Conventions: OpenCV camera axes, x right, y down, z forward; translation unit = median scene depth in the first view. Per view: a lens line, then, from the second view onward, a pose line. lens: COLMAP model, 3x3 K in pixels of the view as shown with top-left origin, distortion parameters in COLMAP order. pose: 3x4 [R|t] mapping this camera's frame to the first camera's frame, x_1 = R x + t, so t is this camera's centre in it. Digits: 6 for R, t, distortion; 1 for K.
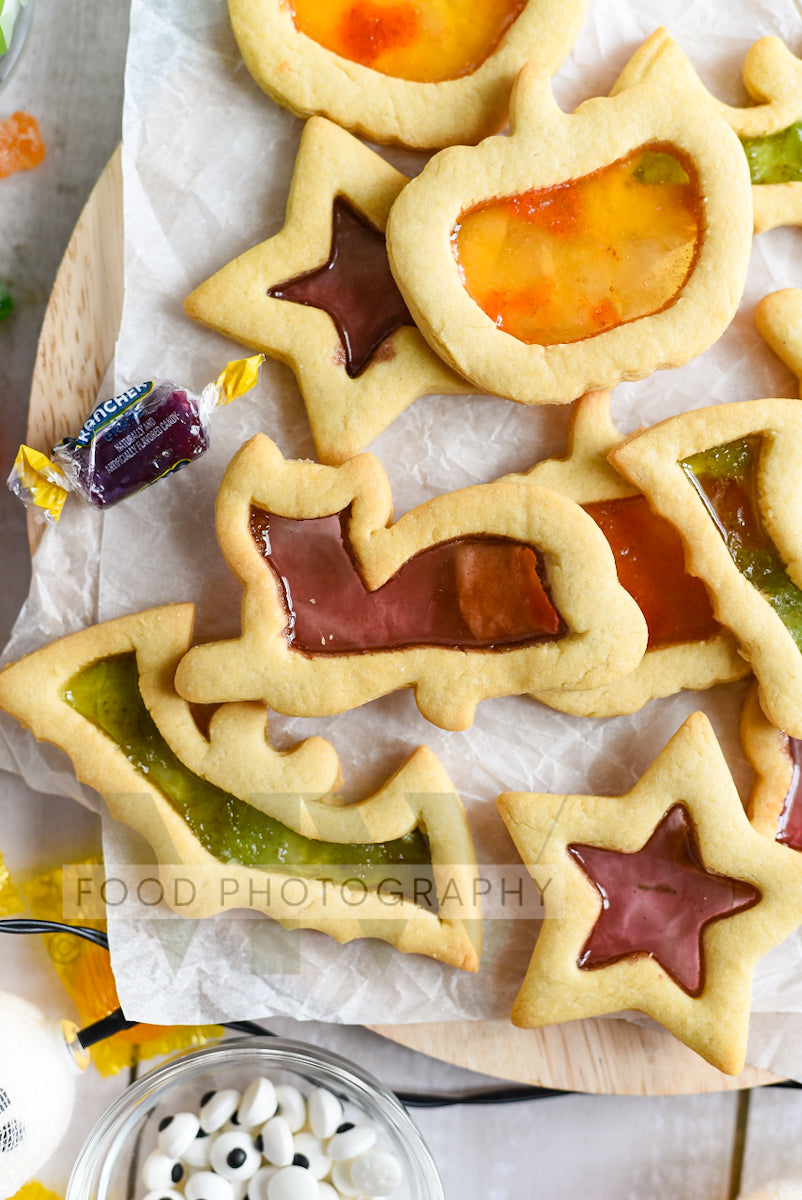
lens RADIAL K [[1913.1, 0, 402.9], [0, 1913.1, 600.8], [0, 0, 1]] dist [-0.163360, 0.047202]
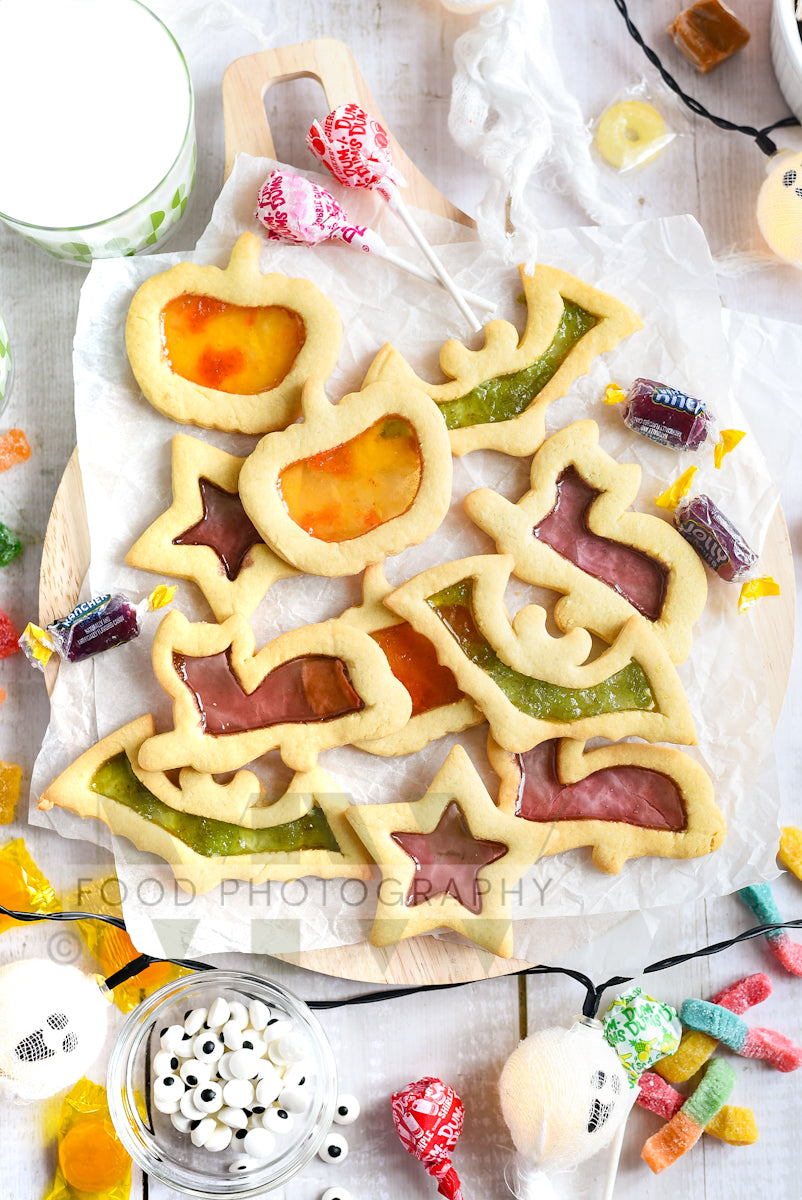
lens RADIAL K [[1964.0, 0, 449.3], [0, 1964.0, 599.6], [0, 0, 1]] dist [-0.117264, -0.093457]
pose [[0.992027, -0.124643, 0.018630, 0.132010], [0.125488, 0.990590, -0.054633, 0.024935], [-0.011645, 0.056535, 0.998333, -0.741636]]
